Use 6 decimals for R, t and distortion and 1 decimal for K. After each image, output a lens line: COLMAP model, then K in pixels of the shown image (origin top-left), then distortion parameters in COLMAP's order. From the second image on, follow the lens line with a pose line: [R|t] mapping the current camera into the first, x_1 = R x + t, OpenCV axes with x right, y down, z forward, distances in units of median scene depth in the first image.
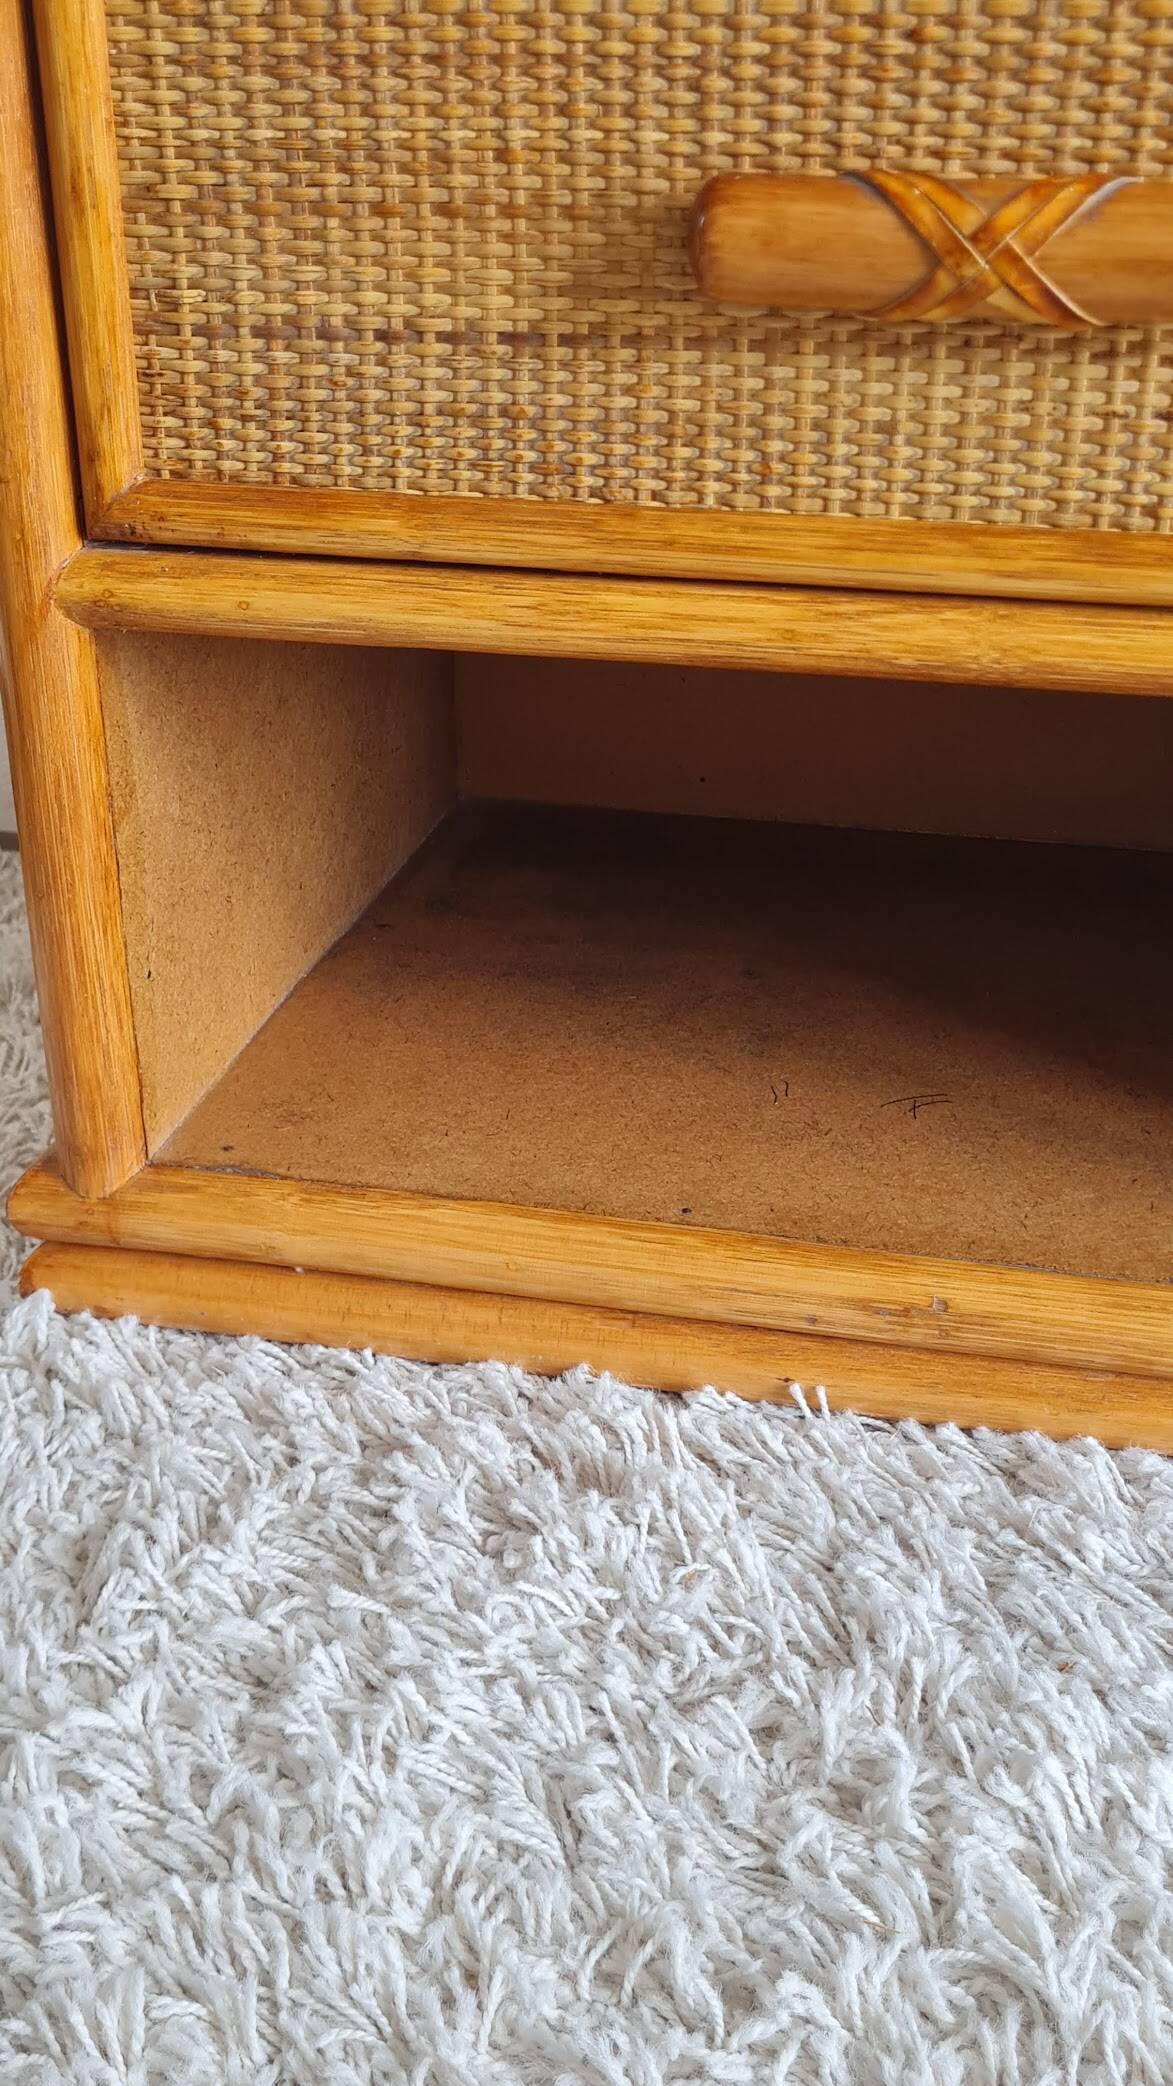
lens RADIAL K [[2232.6, 0, 590.2], [0, 2232.6, 1044.9], [0, 0, 1]] dist [0.022496, 0.000000]
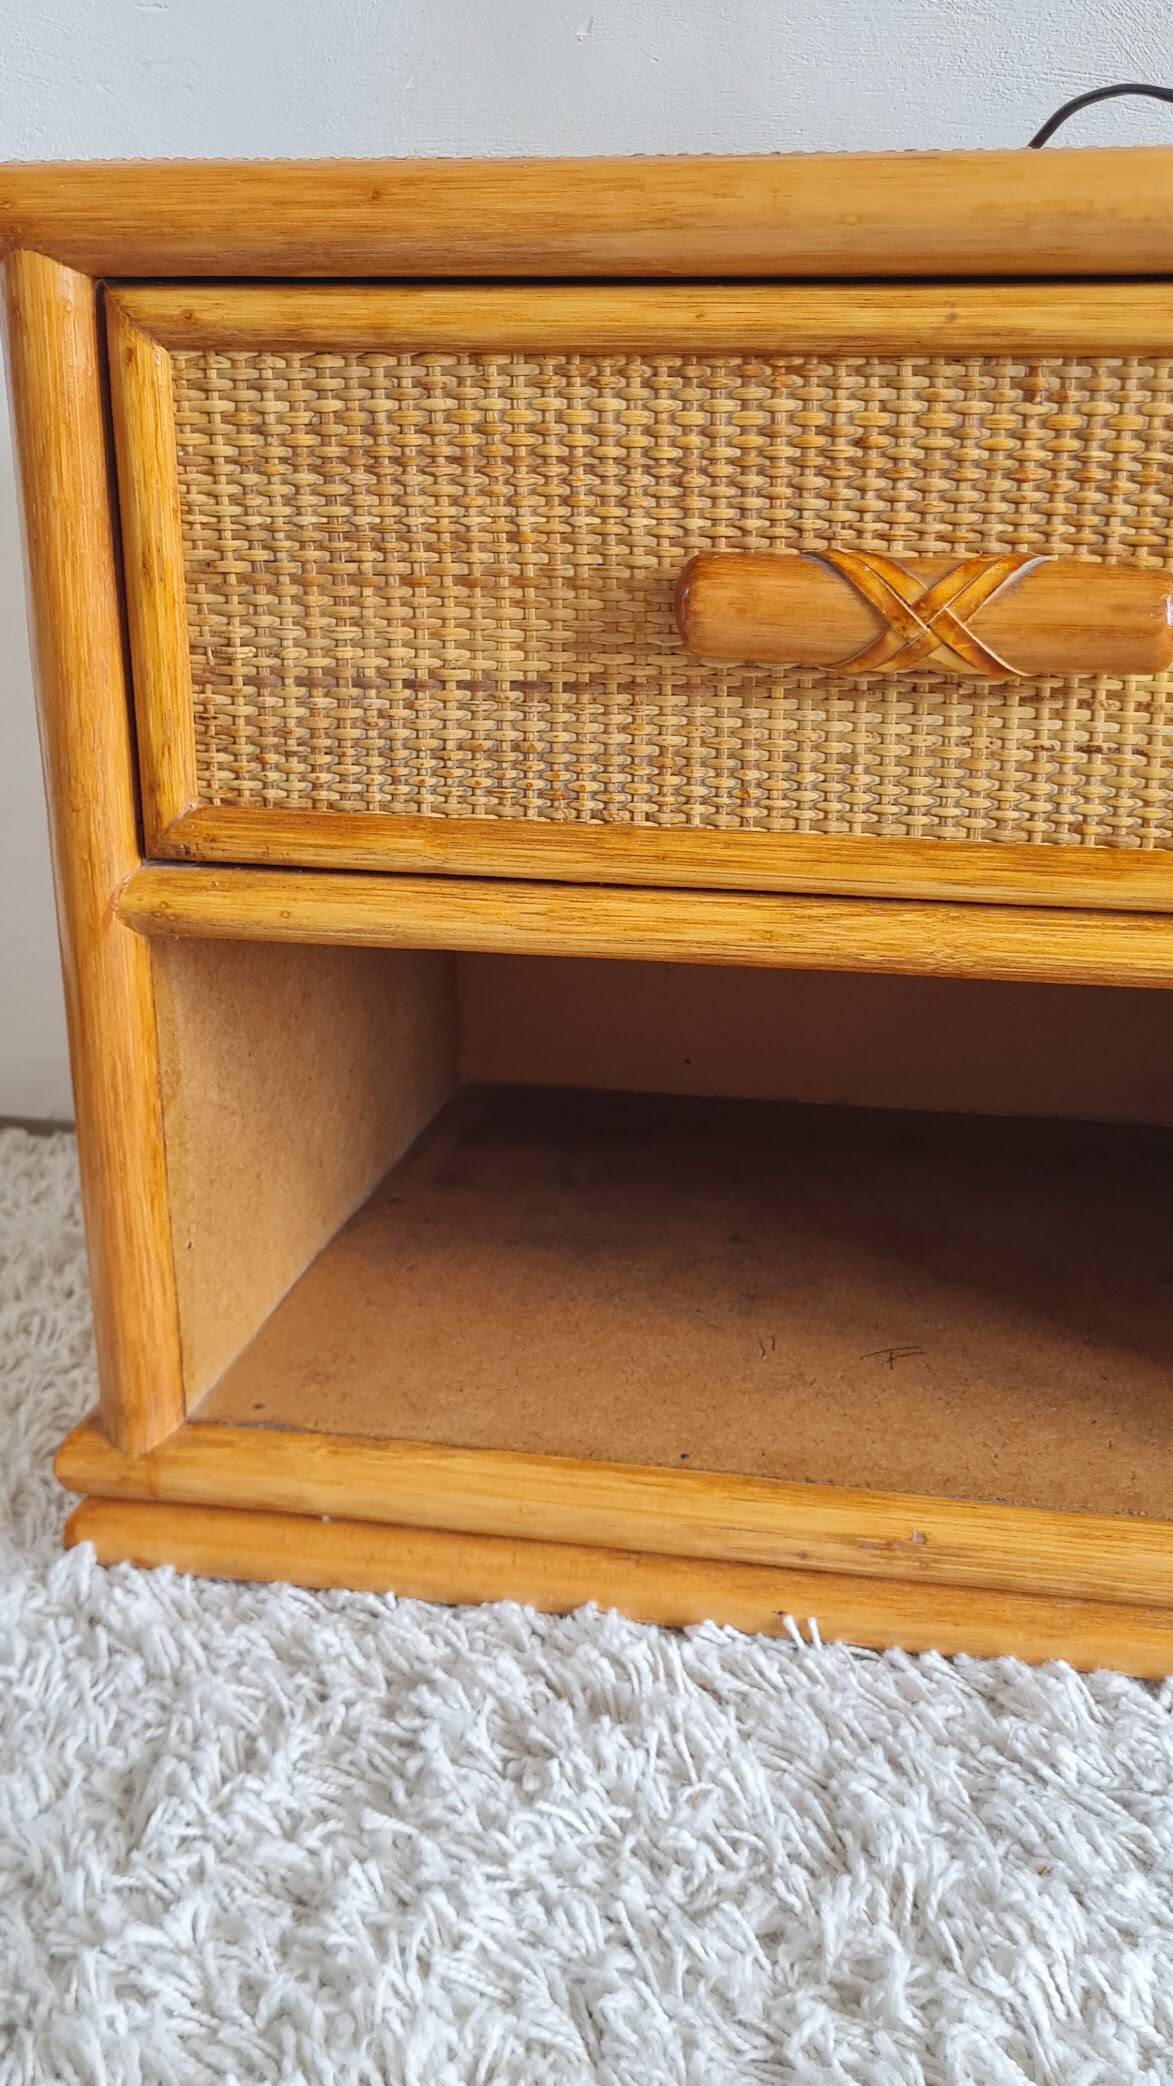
lens RADIAL K [[2232.6, 0, 618.0], [0, 2232.6, 1044.0], [0, 0, 1]] dist [0.022496, 0.000000]
pose [[0.999642, -0.012031, 0.023883, -0.015311], [0.014945, 0.991938, -0.125839, 0.013899], [-0.022177, 0.126151, 0.991763, -0.122120]]
